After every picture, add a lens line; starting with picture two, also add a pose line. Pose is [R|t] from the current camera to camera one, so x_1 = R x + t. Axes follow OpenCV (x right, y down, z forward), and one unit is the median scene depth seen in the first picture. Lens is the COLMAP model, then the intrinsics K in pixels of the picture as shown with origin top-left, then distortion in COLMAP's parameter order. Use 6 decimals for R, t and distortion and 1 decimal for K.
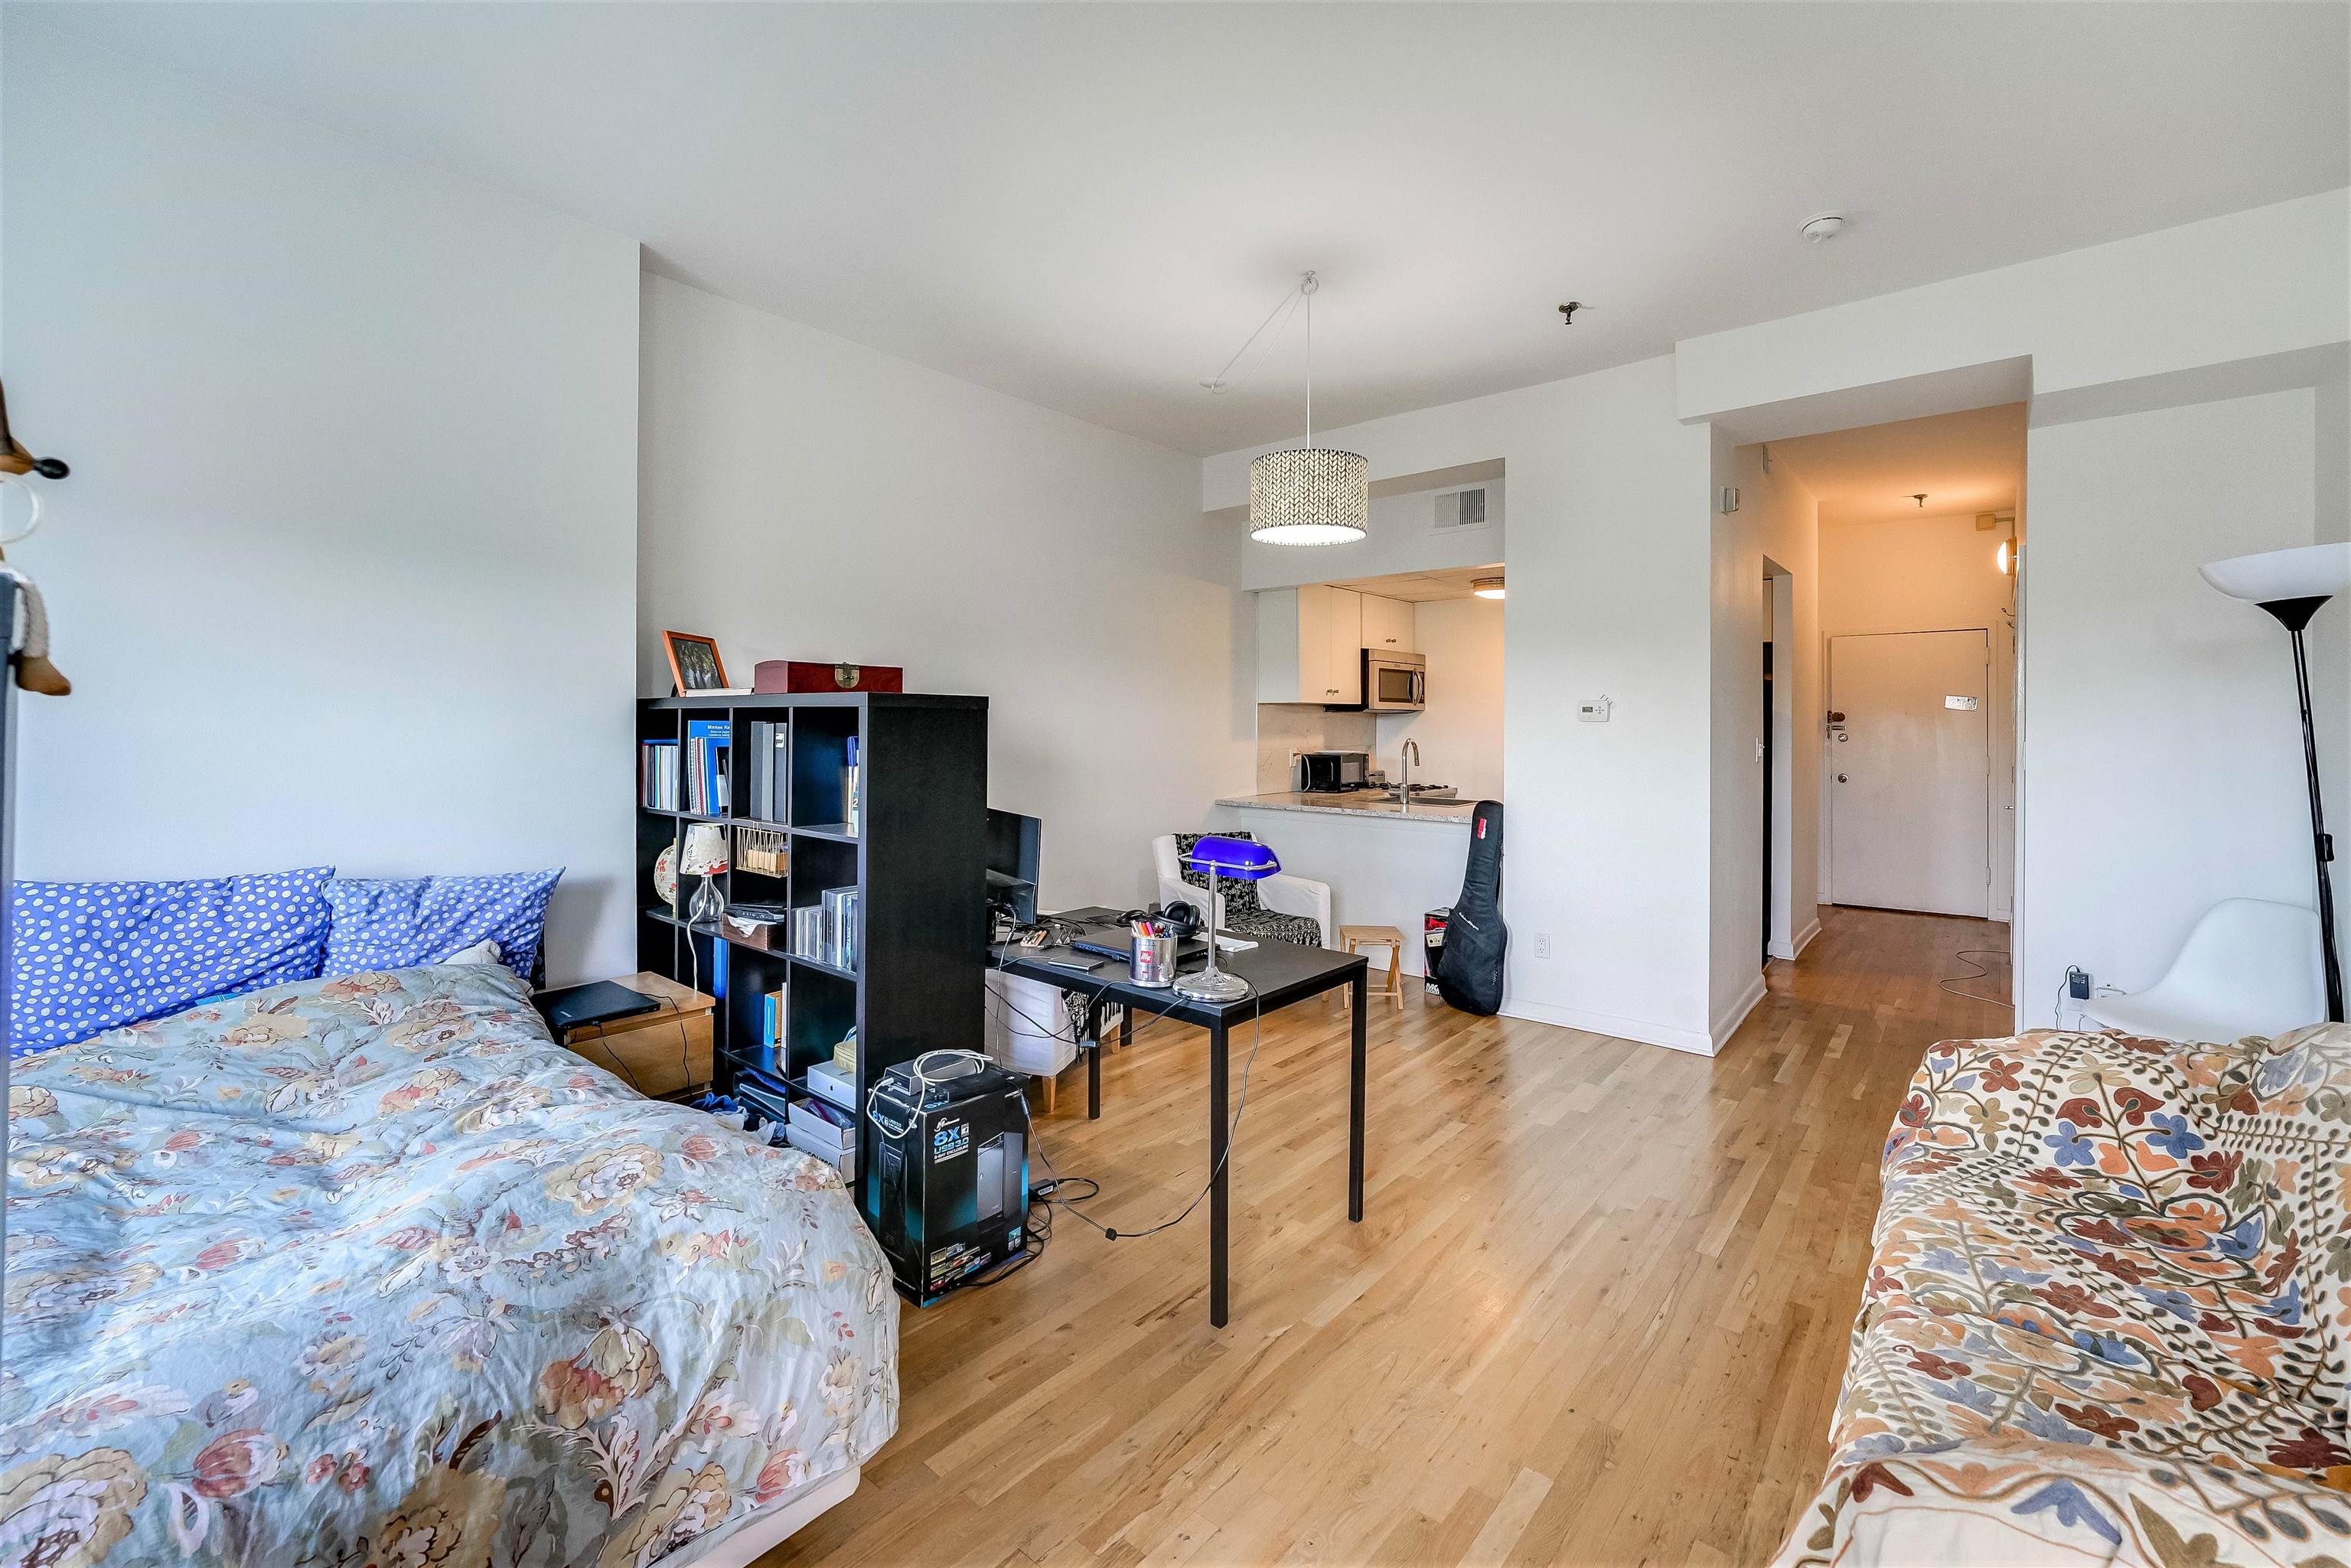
lens RADIAL K [[976.1, 0, 1175.6], [0, 976.1, 719.5], [0, 0, 1]] dist [-0.010709, 0.000344]
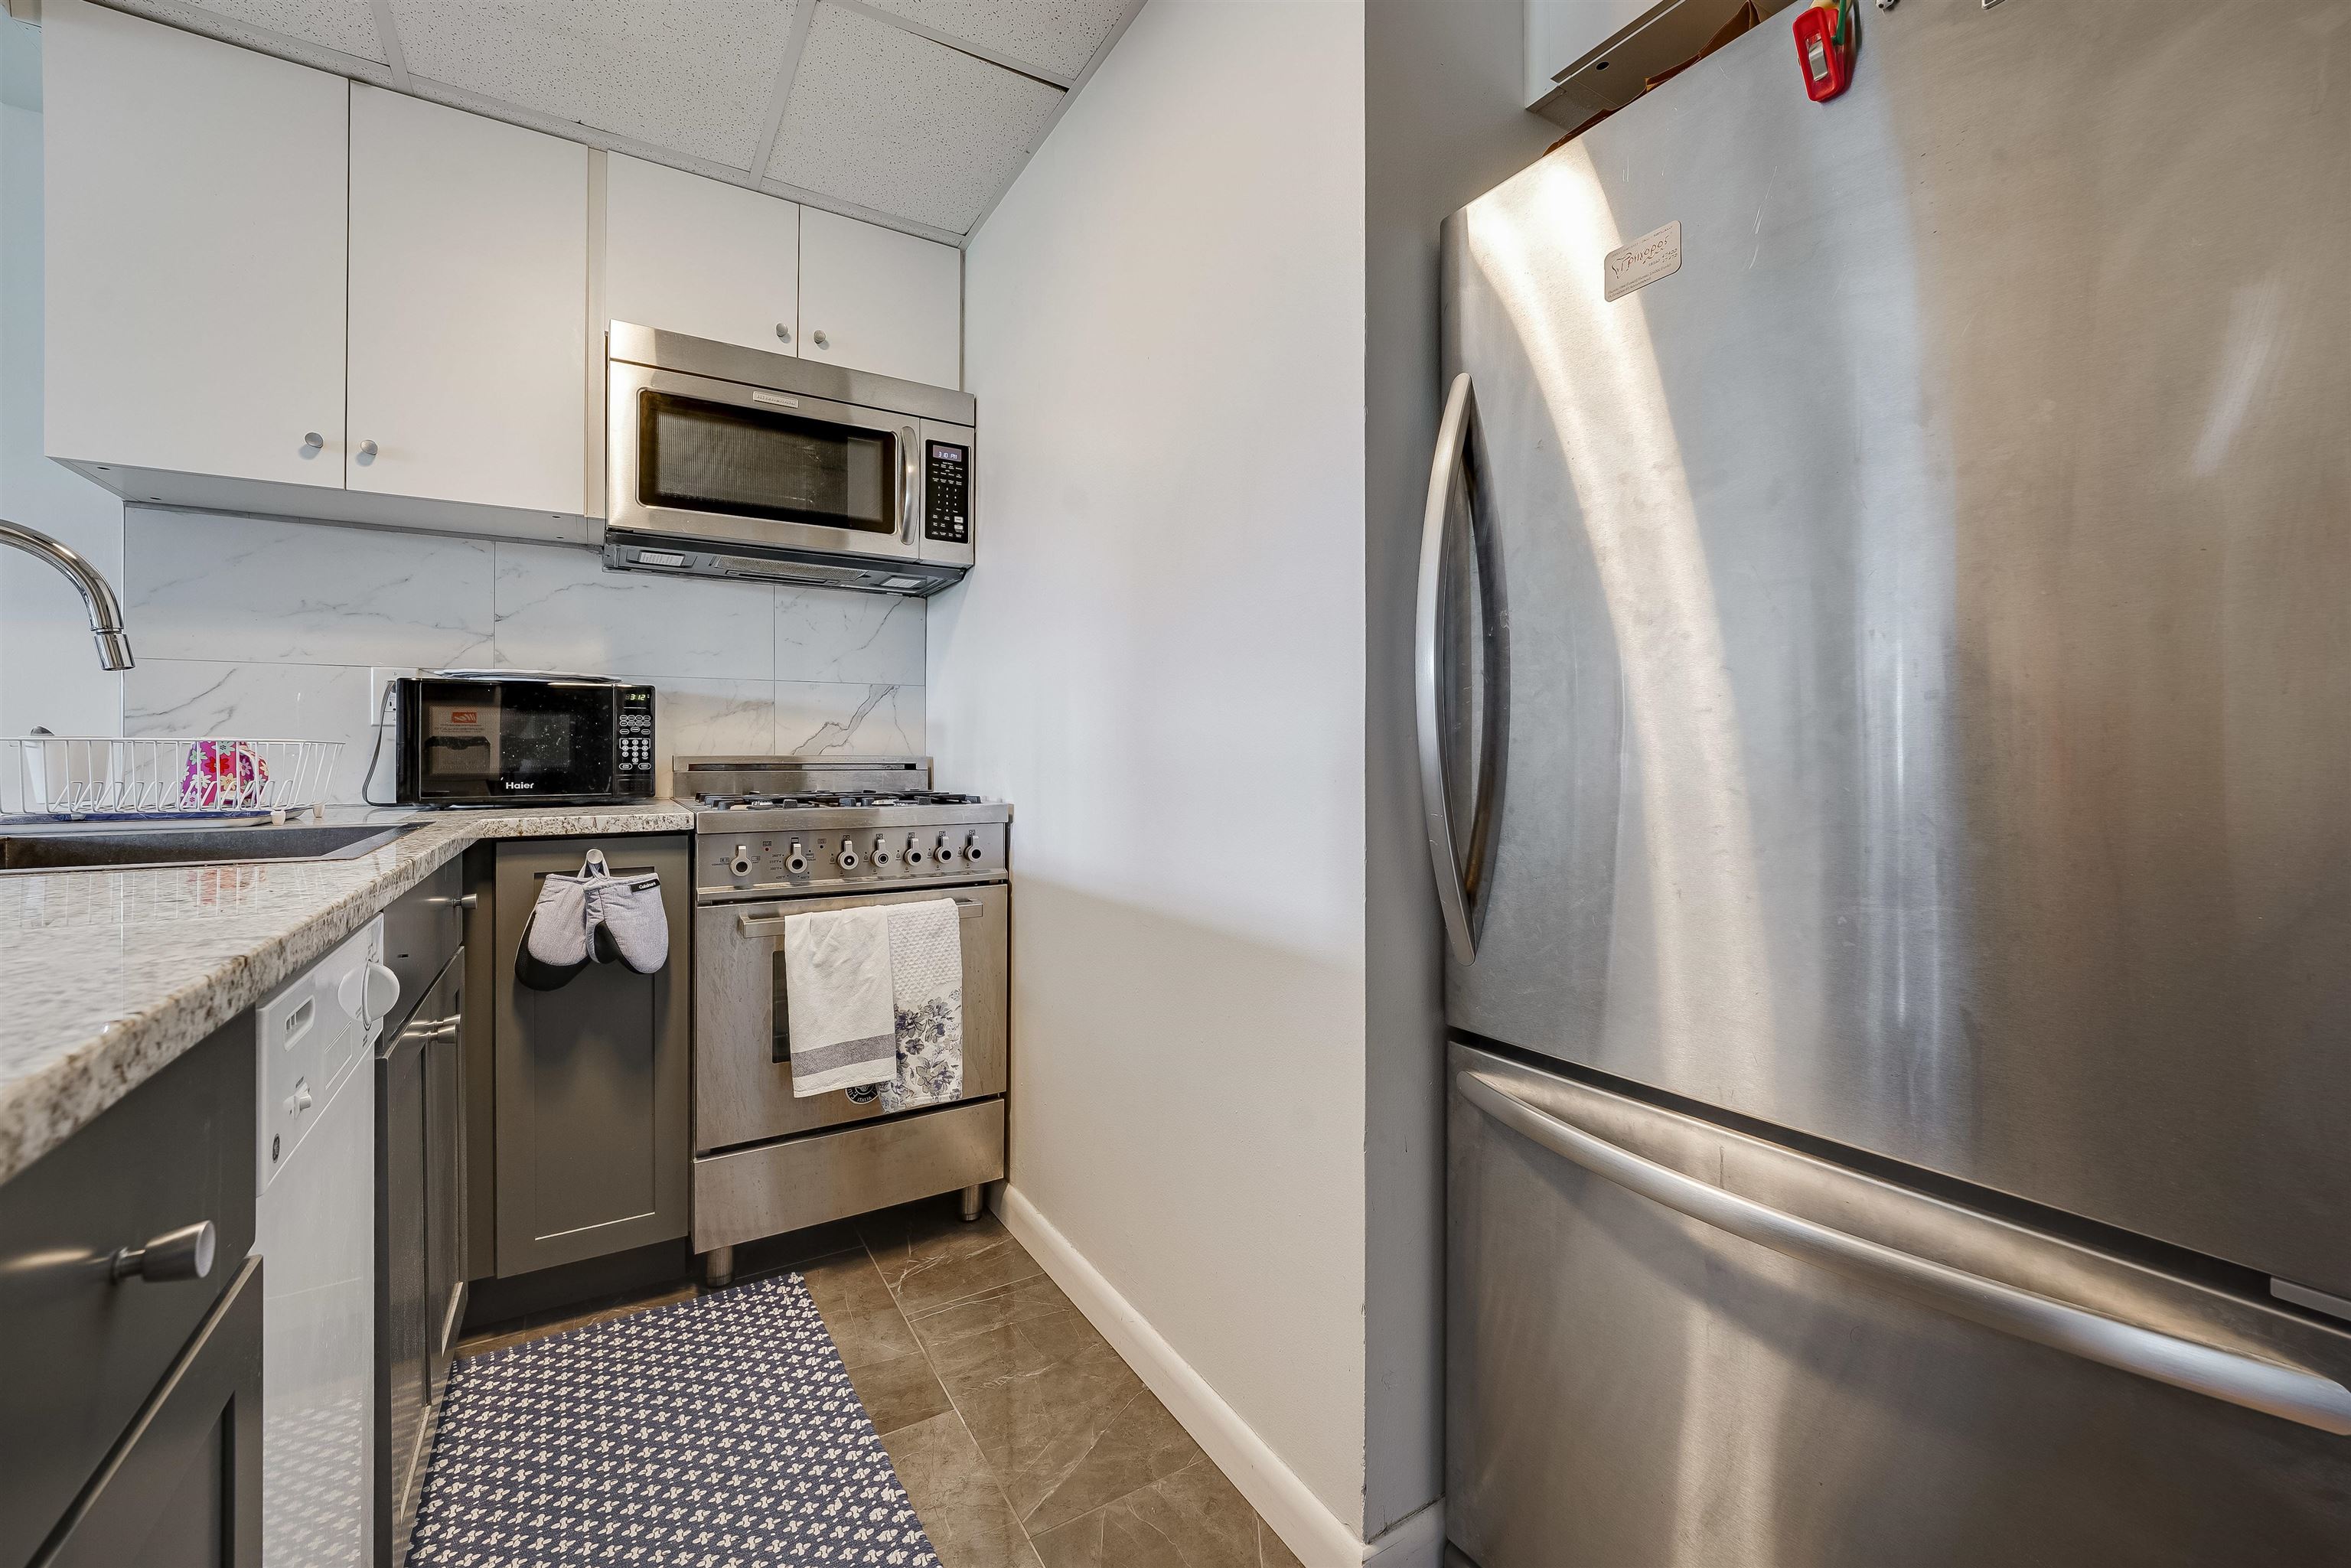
lens RADIAL K [[959.3, 0, 1186.6], [0, 959.3, 741.3], [0, 0, 1]] dist [-0.008912, 0.000089]
pose [[0.951871, -0.006783, -0.306423, 1.198655], [0.003017, 0.999914, -0.012763, 0.151981], [0.306483, 0.011224, 0.951810, 2.058051]]
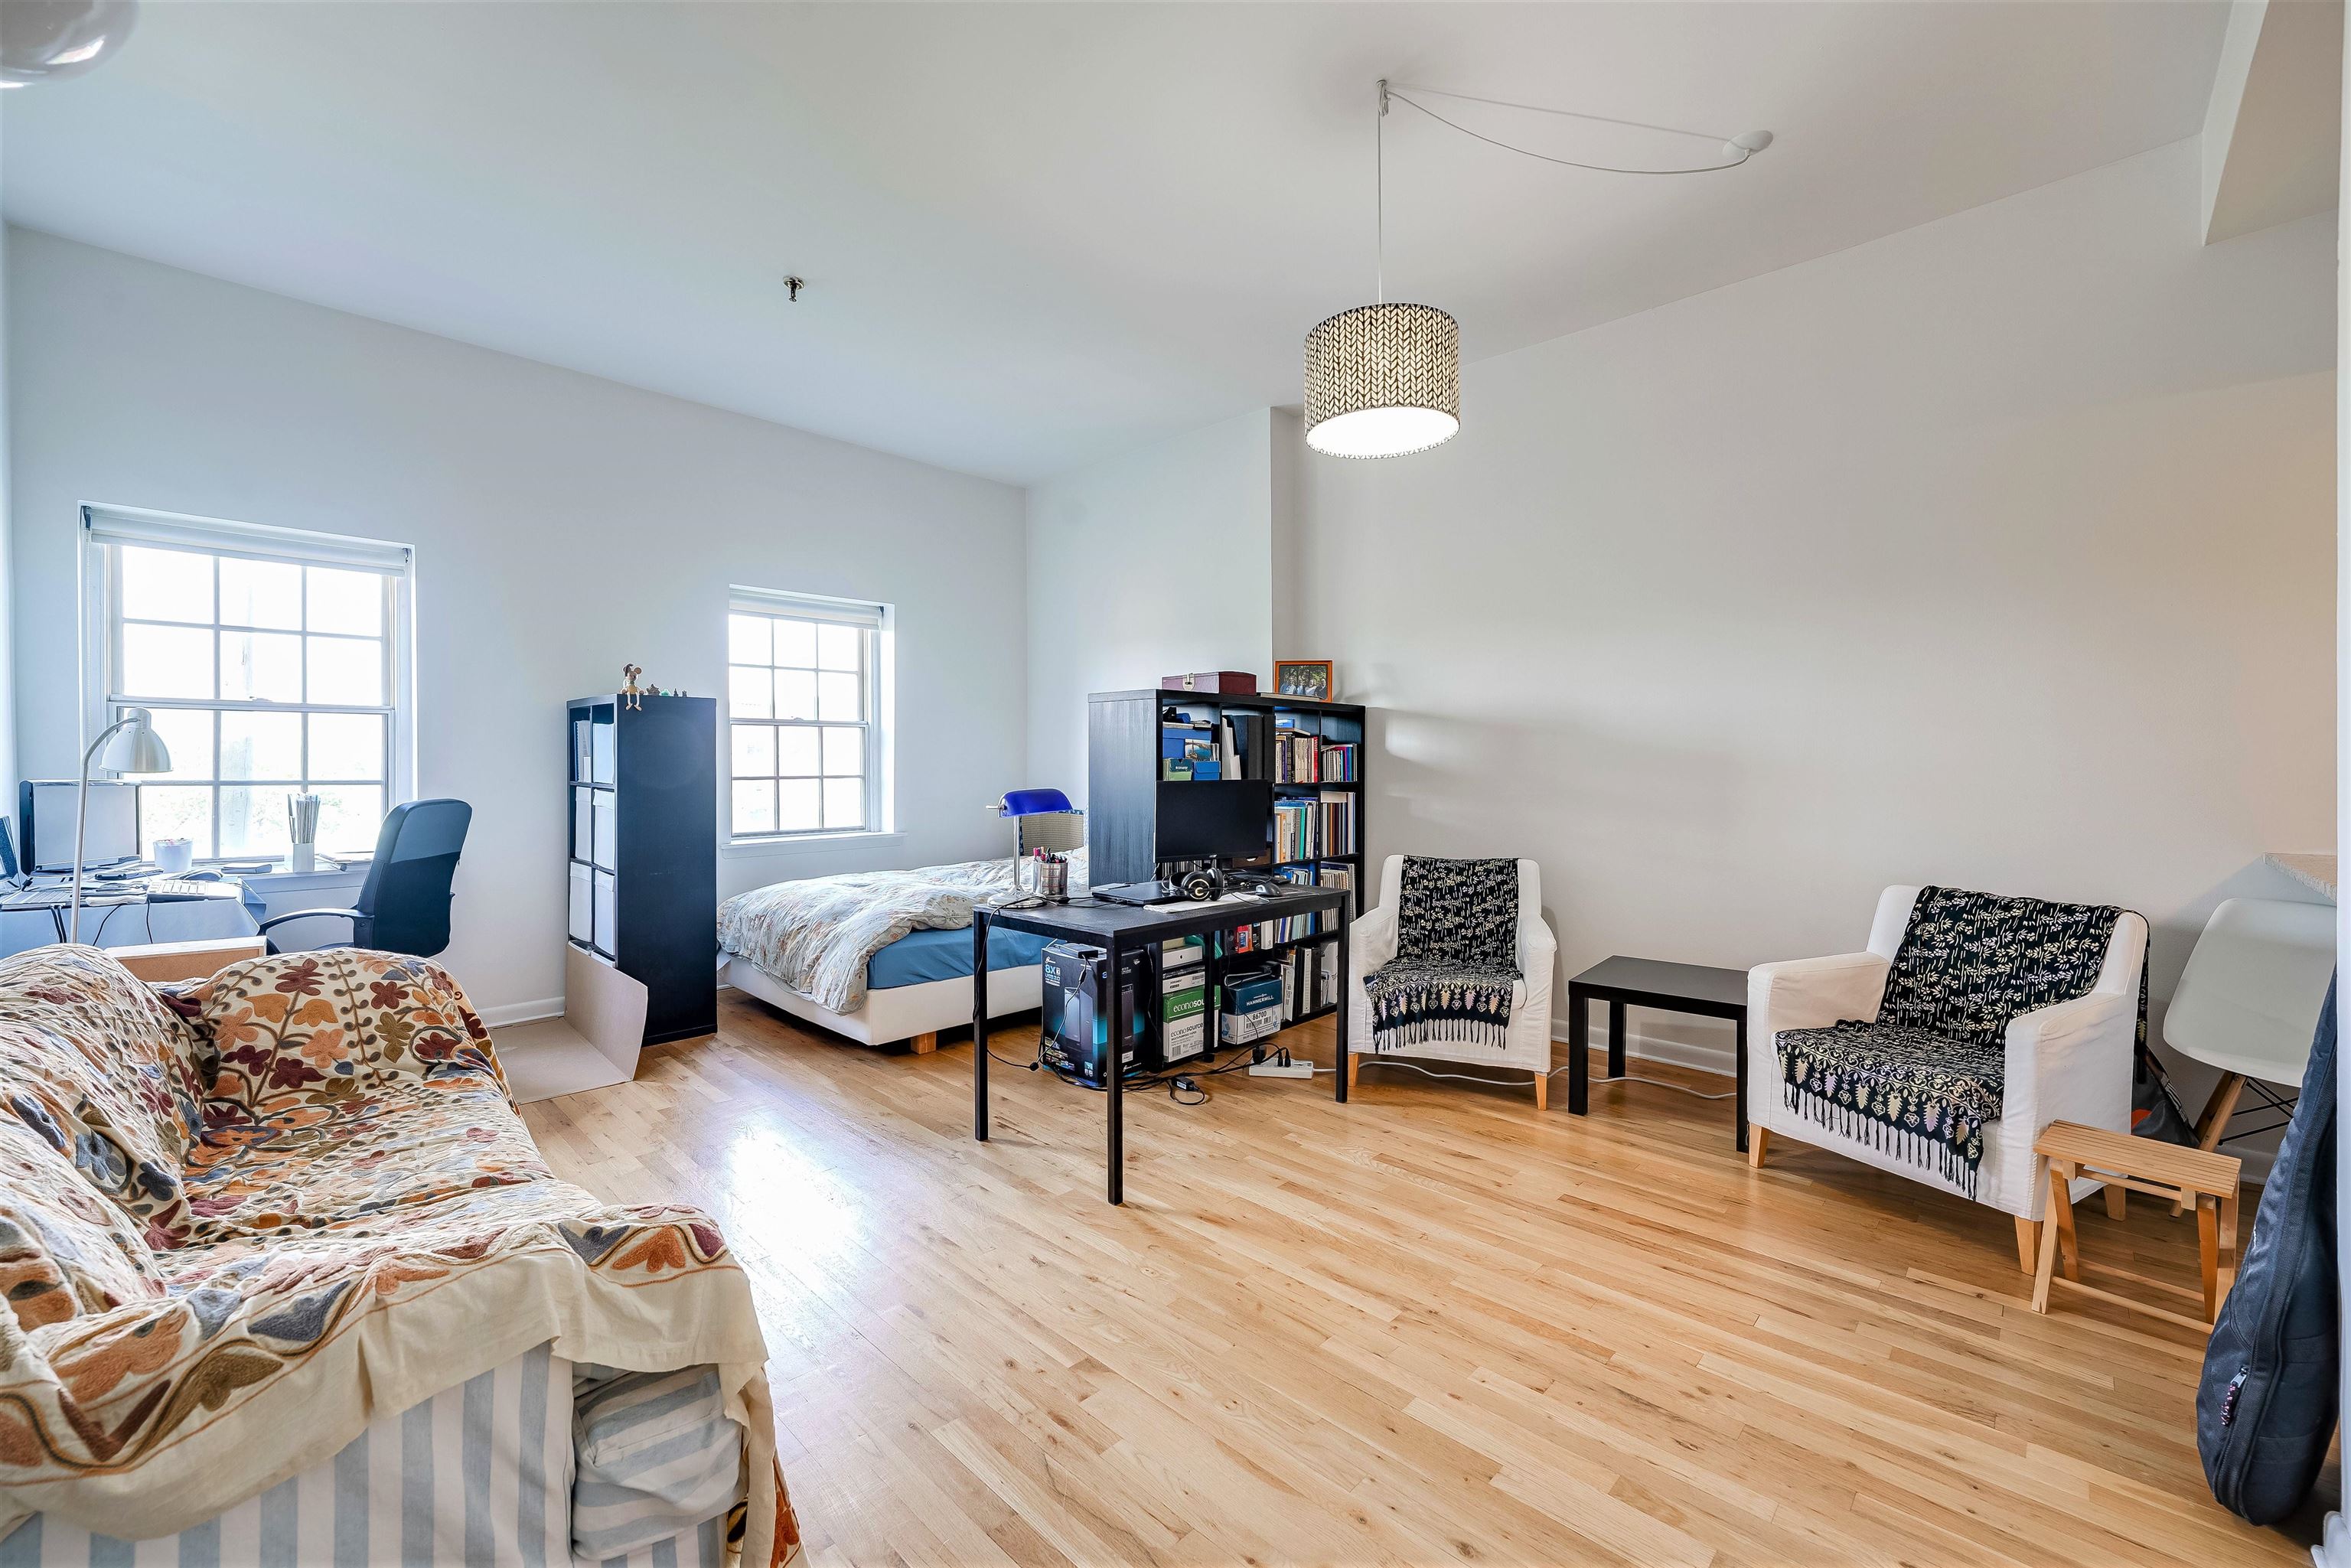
lens RADIAL K [[943.8, 0, 1180.5], [0, 943.8, 774.1], [0, 0, 1]] dist [-0.012200, 0.000169]
pose [[-0.065121, 0.004086, -0.997869, 1.204209], [0.004128, 0.999984, 0.003825, 0.097406], [0.997869, -0.003870, -0.065137, 1.229312]]
